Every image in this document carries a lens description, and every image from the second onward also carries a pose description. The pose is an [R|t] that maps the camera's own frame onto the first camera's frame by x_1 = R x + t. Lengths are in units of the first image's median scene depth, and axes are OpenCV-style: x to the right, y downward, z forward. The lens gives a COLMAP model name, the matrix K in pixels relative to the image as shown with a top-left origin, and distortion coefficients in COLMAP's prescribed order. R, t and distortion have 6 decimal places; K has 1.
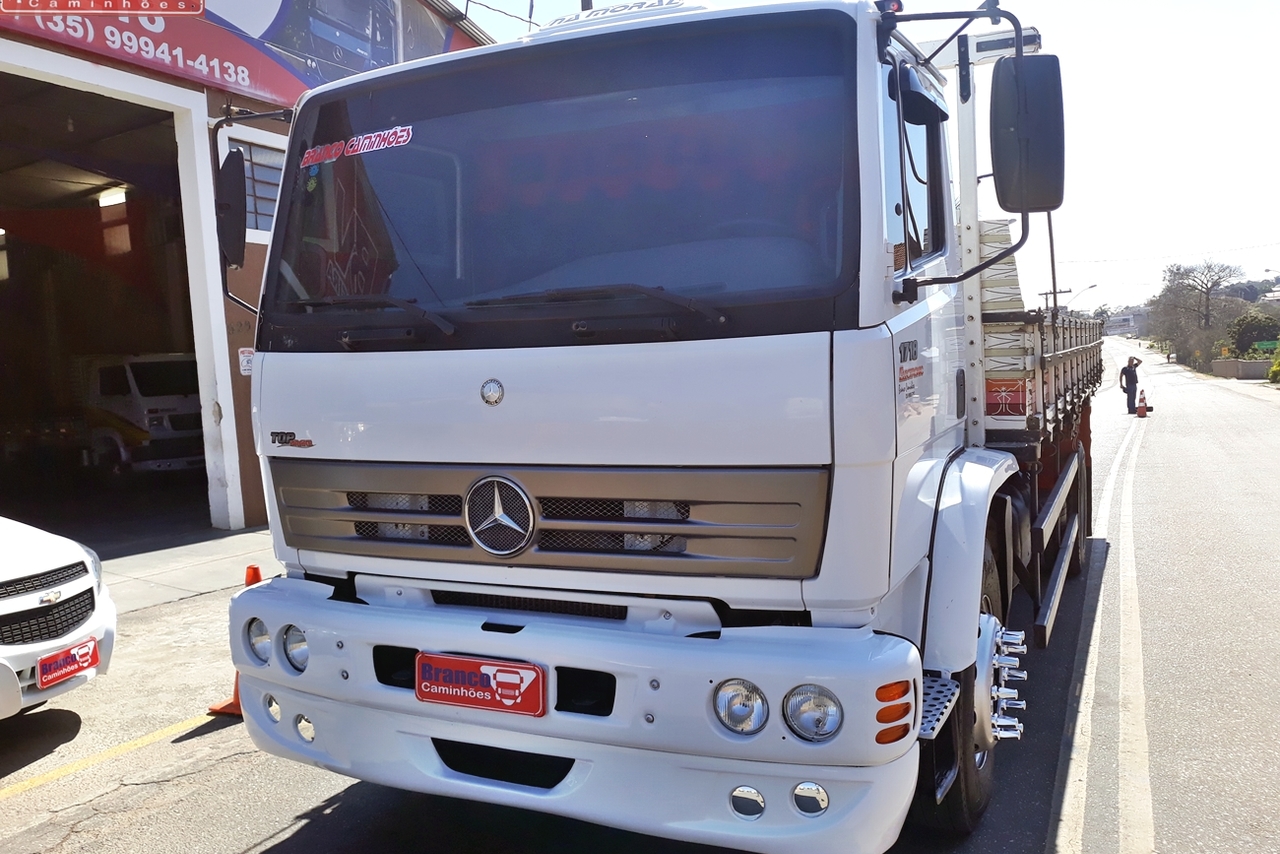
lens RADIAL K [[1063.7, 0, 640.0], [0, 1063.7, 427.0], [0, 0, 1]] dist [0.045600, -0.003826]
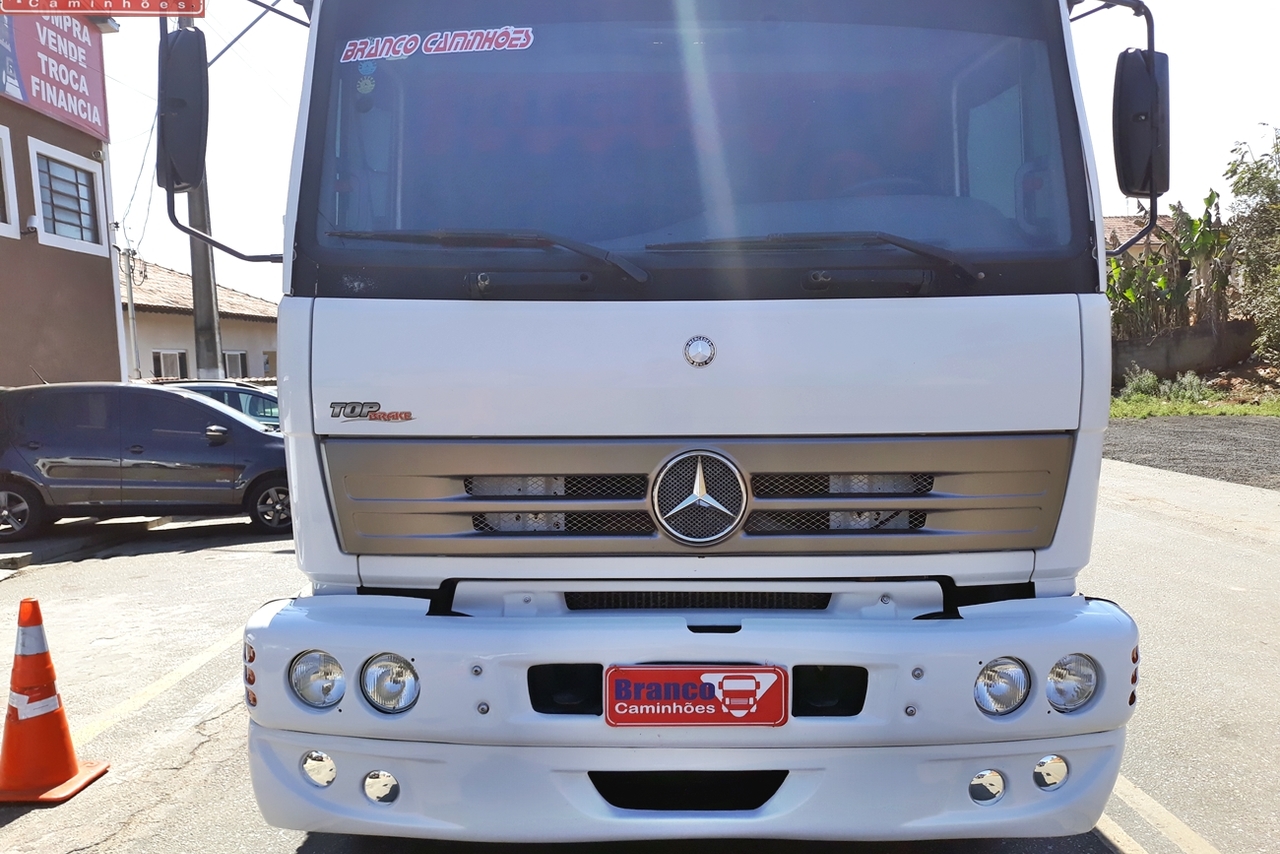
lens RADIAL K [[1063.7, 0, 640.0], [0, 1063.7, 427.0], [0, 0, 1]] dist [0.045600, -0.003826]
pose [[0.903107, -0.002906, 0.429405, -0.546809], [0.006719, 0.999950, -0.007365, 0.033694], [-0.429362, 0.009536, 0.903082, 0.254345]]
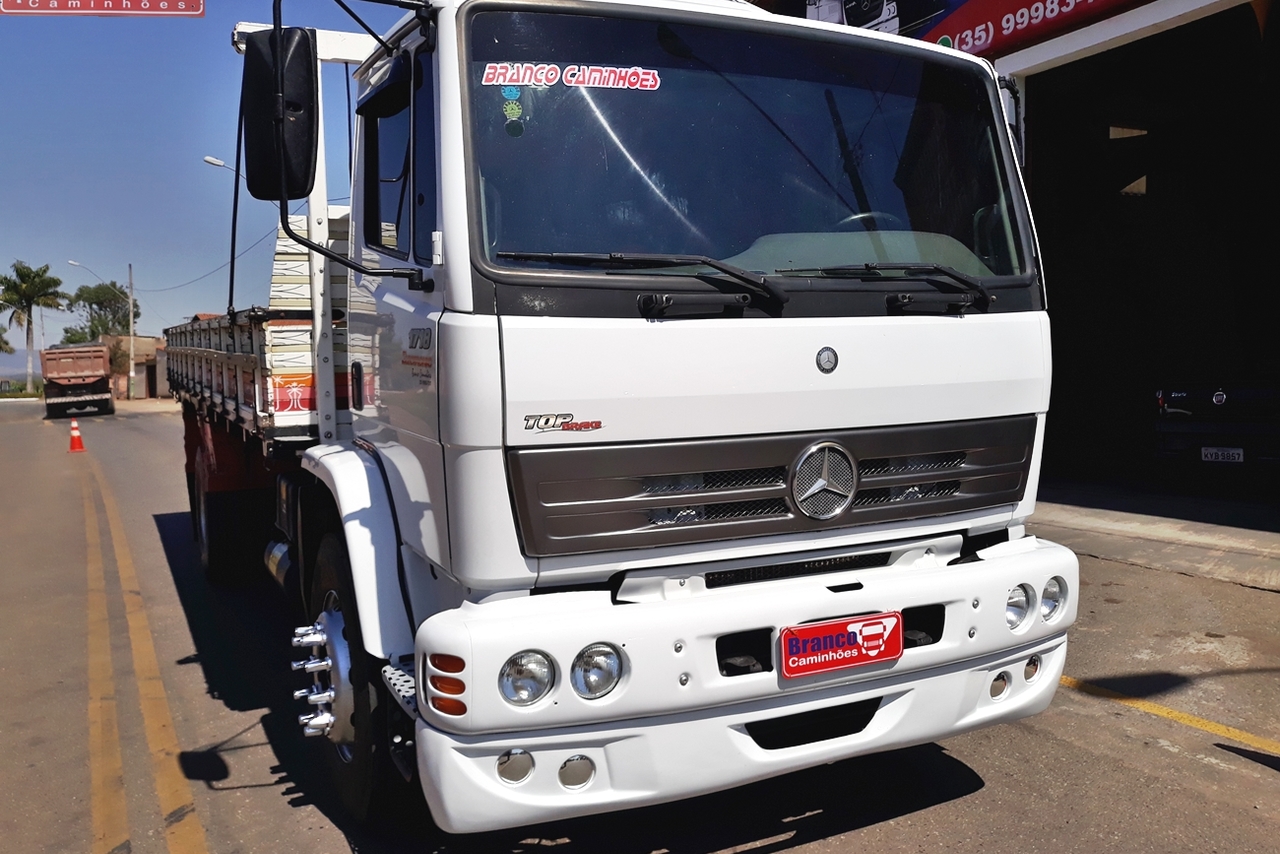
lens RADIAL K [[1036.7, 0, 653.9], [0, 1036.7, 428.6], [0, 0, 1]] dist [0.151180, -0.399914]
pose [[0.616746, -0.046896, 0.785764, -1.035829], [0.048227, 0.998600, 0.021745, 0.002789], [-0.785684, 0.024484, 0.618144, 0.510711]]
